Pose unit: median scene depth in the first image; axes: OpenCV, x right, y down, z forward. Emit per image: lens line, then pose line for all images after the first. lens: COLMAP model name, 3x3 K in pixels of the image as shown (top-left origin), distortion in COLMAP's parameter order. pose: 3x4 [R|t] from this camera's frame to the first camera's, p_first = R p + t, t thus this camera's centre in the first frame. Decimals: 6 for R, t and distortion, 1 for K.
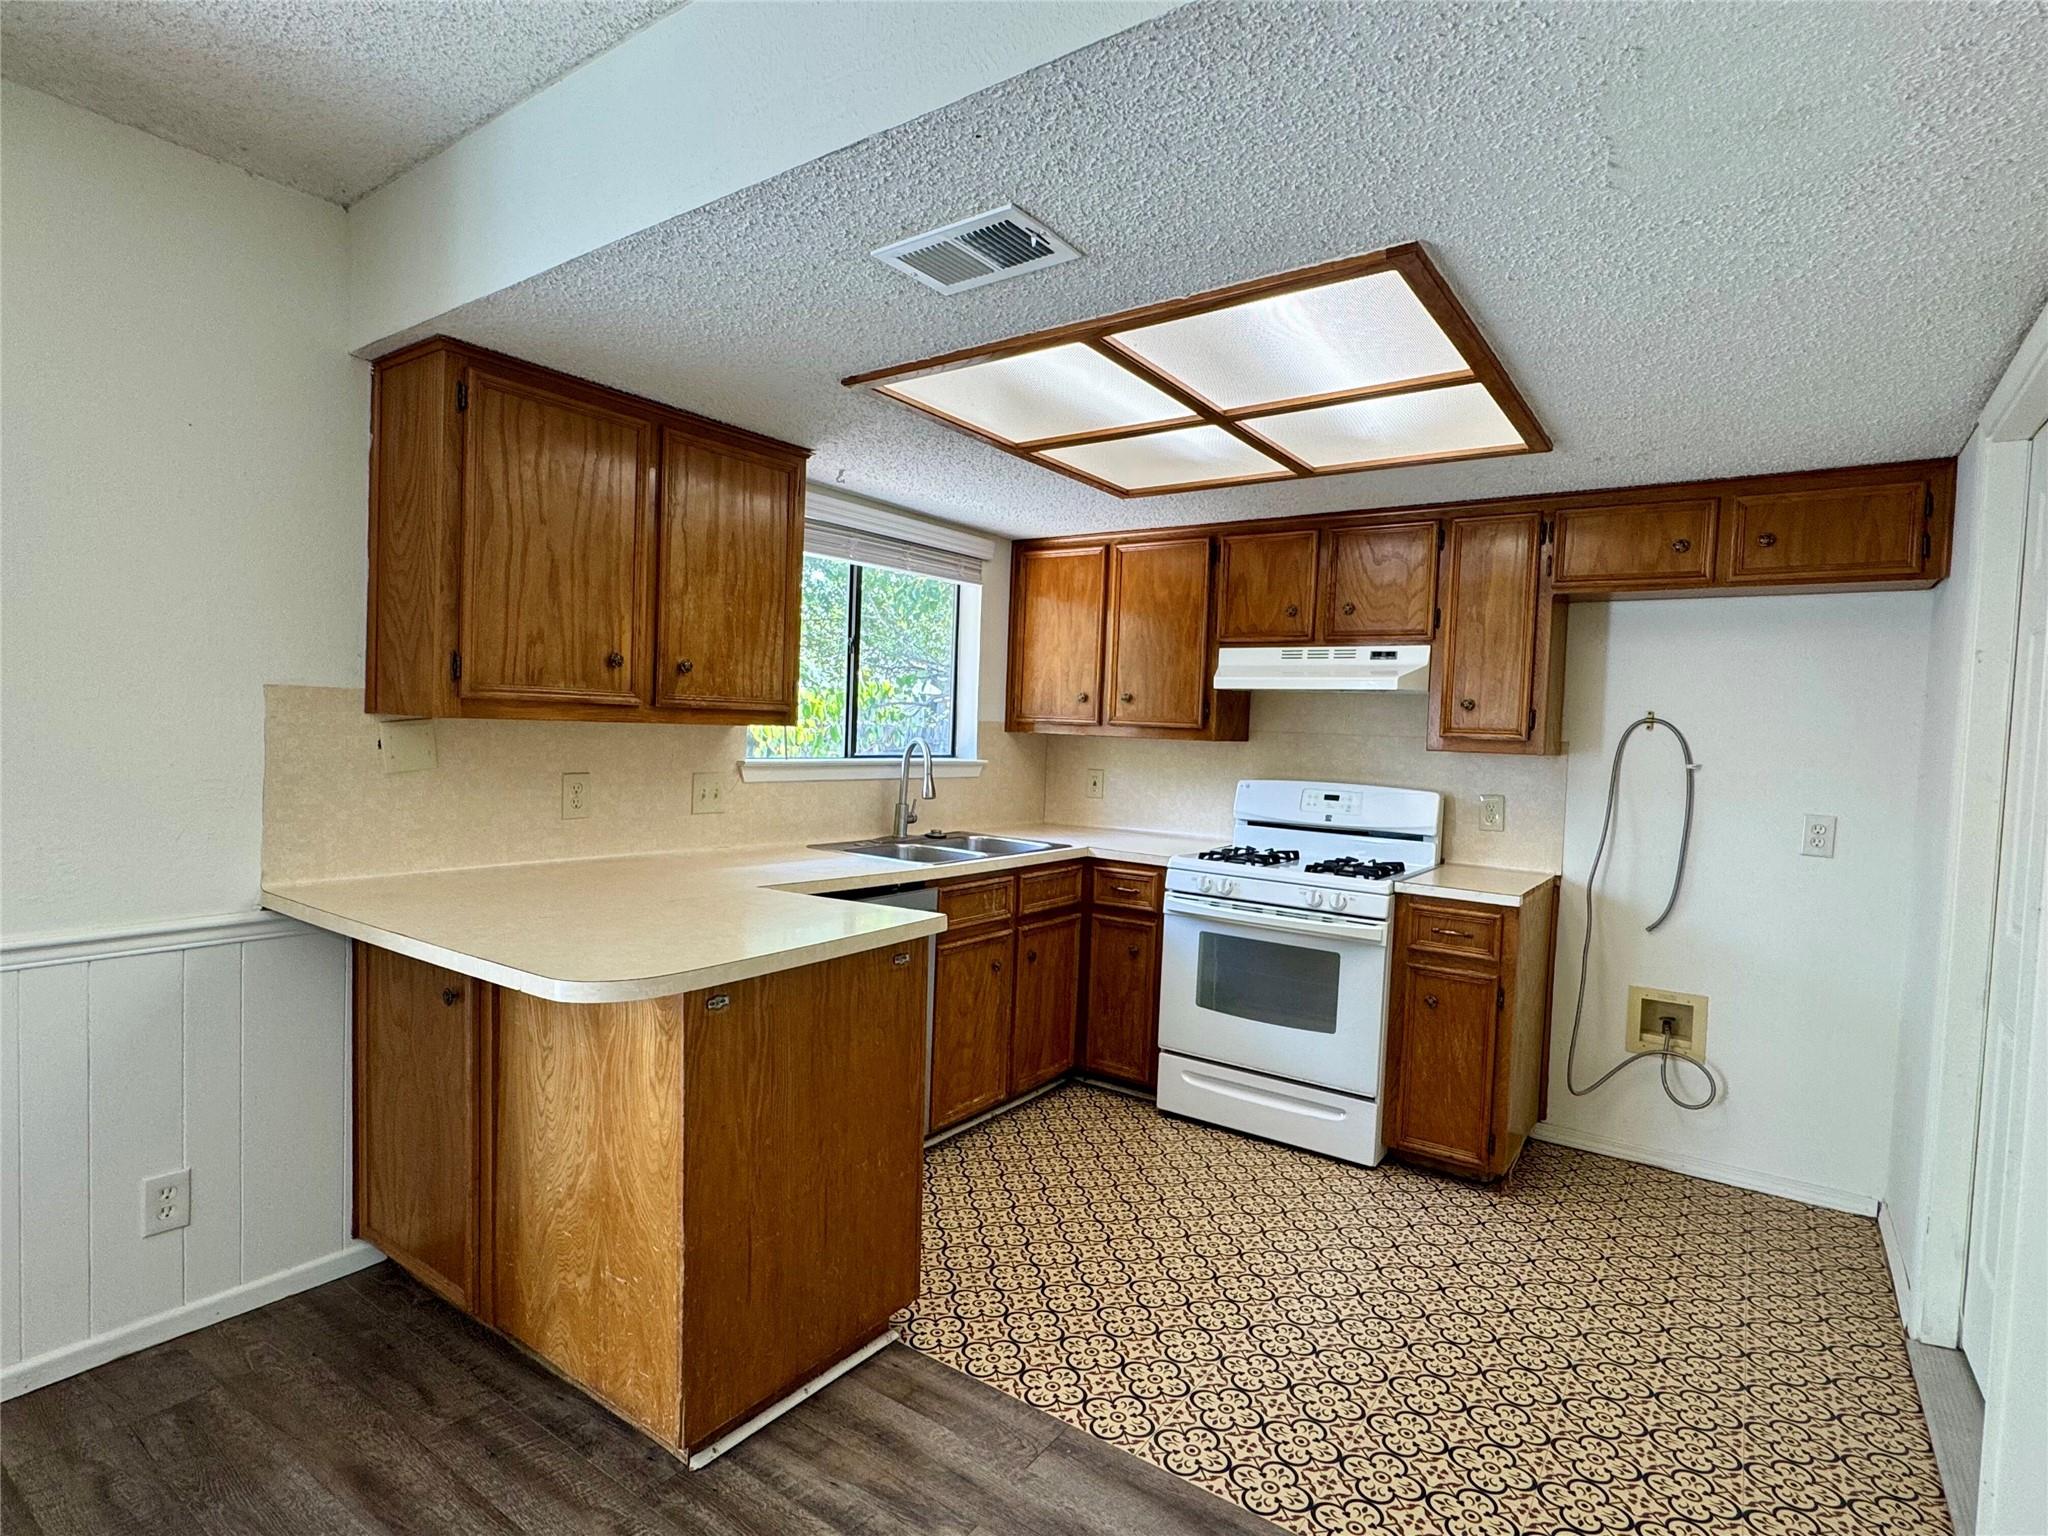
lens RADIAL K [[1048.6, 0, 1034.7], [0, 1048.6, 764.9], [0, 0, 1]] dist [-0.004118, 0.002026]
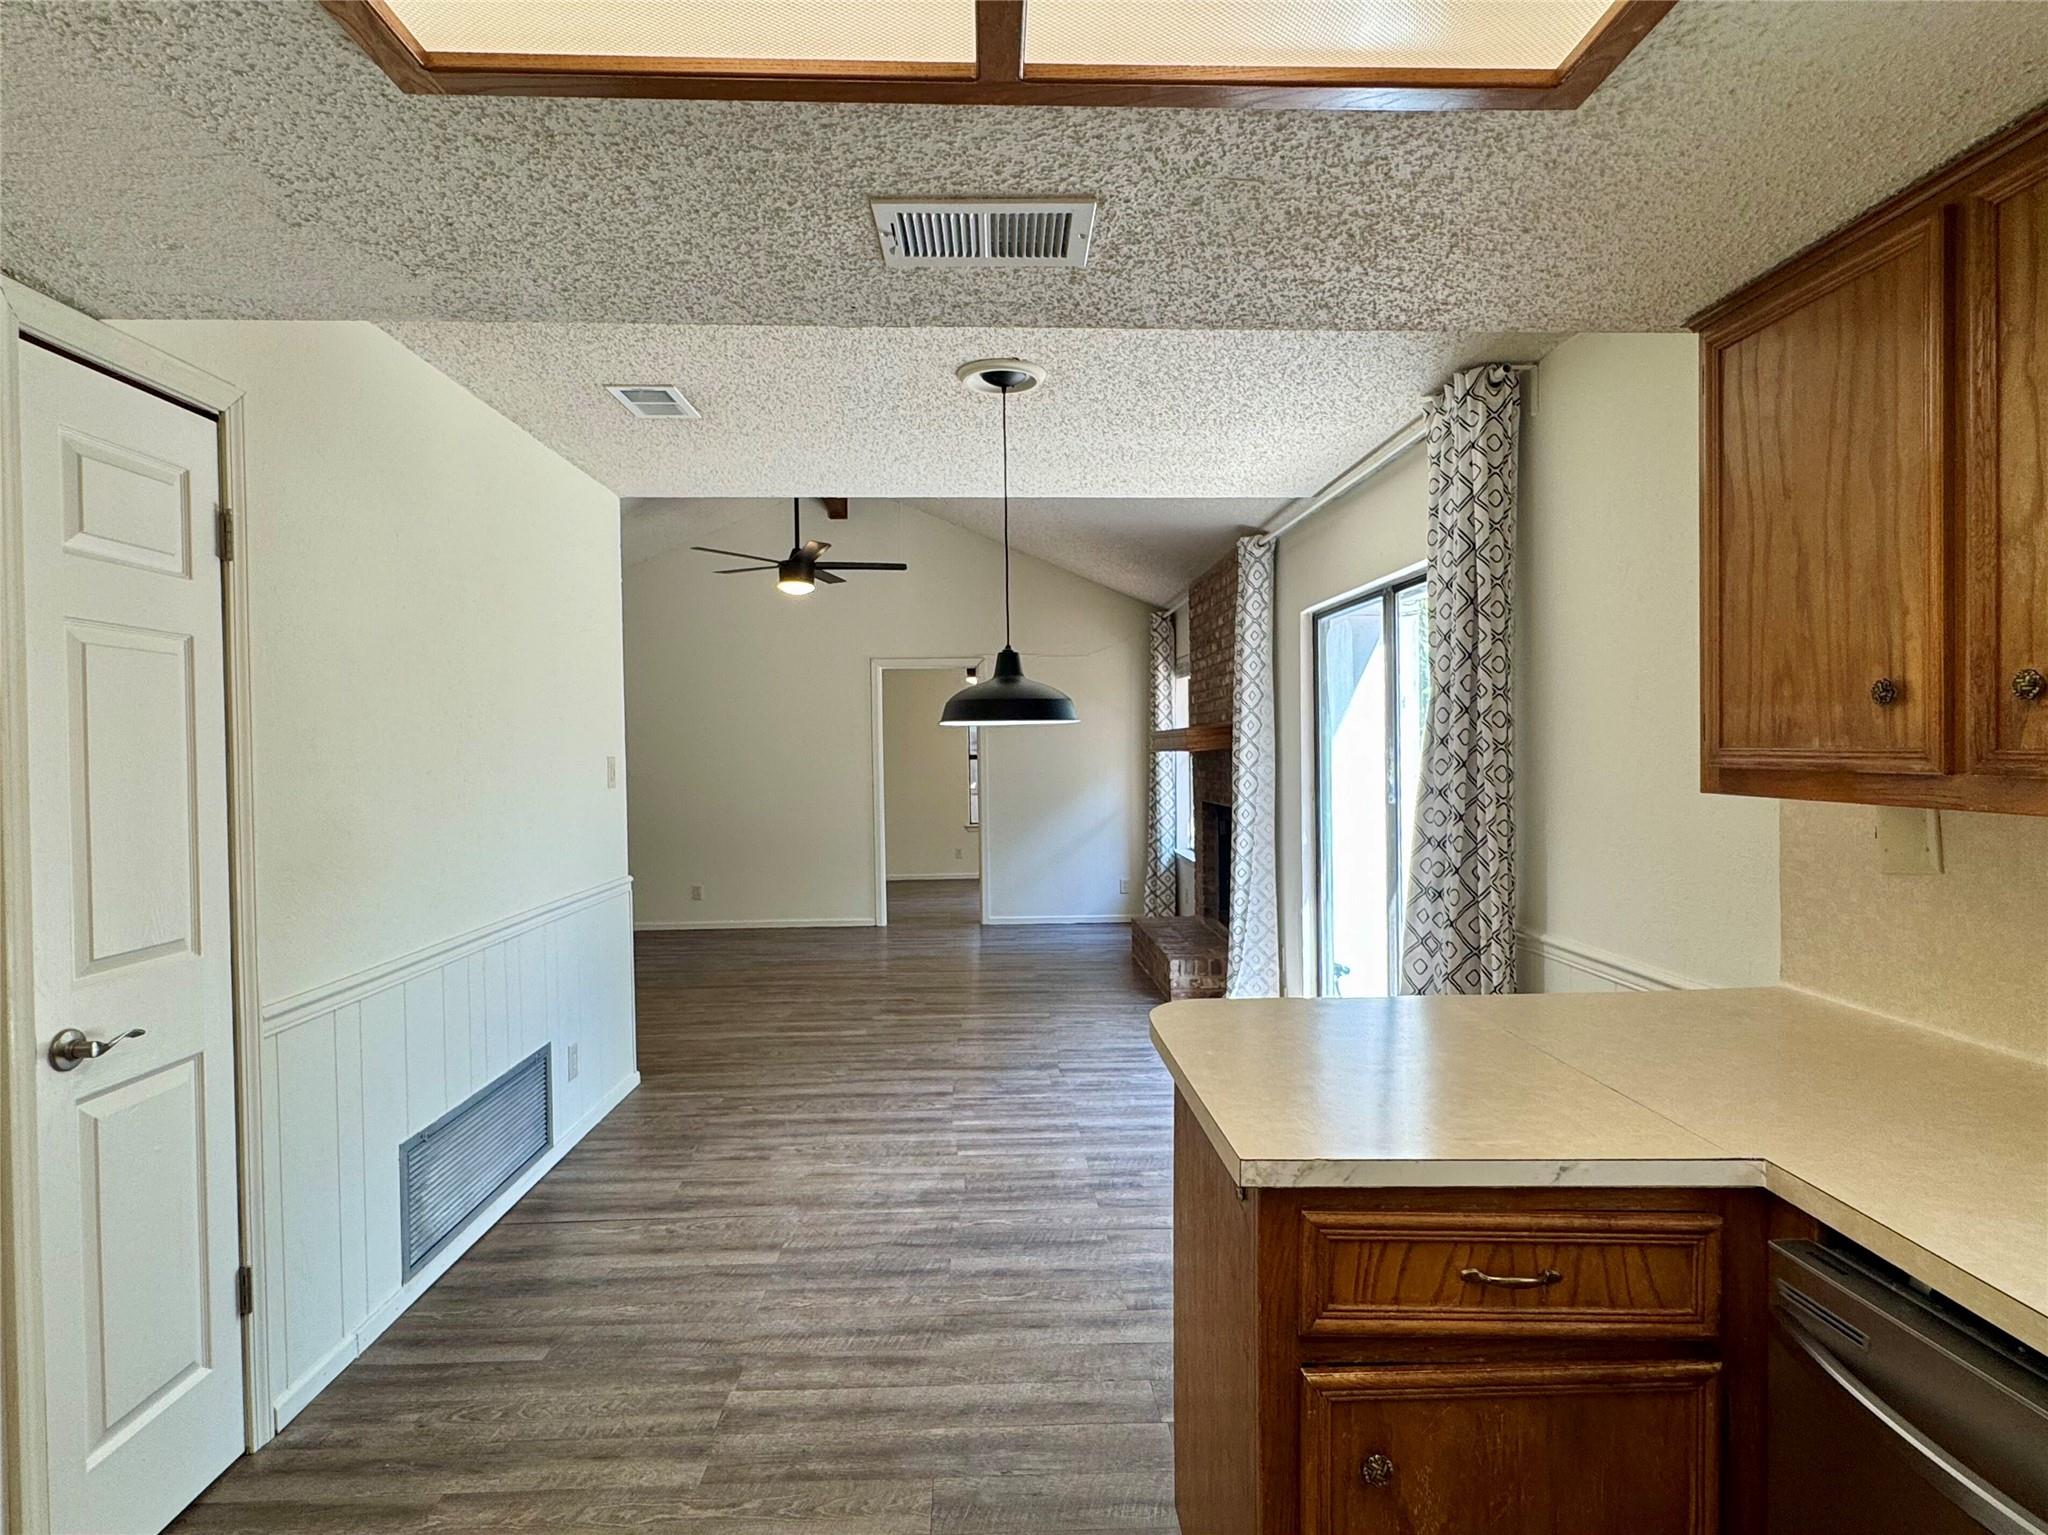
lens RADIAL K [[1048.6, 0, 1020.8], [0, 1048.6, 772.4], [0, 0, 1]] dist [-0.004118, 0.002026]
pose [[-0.793487, -0.013425, -0.608439, 0.229363], [-0.039954, 0.998749, 0.030069, -0.045388], [0.607274, 0.048169, -0.793031, 0.928657]]
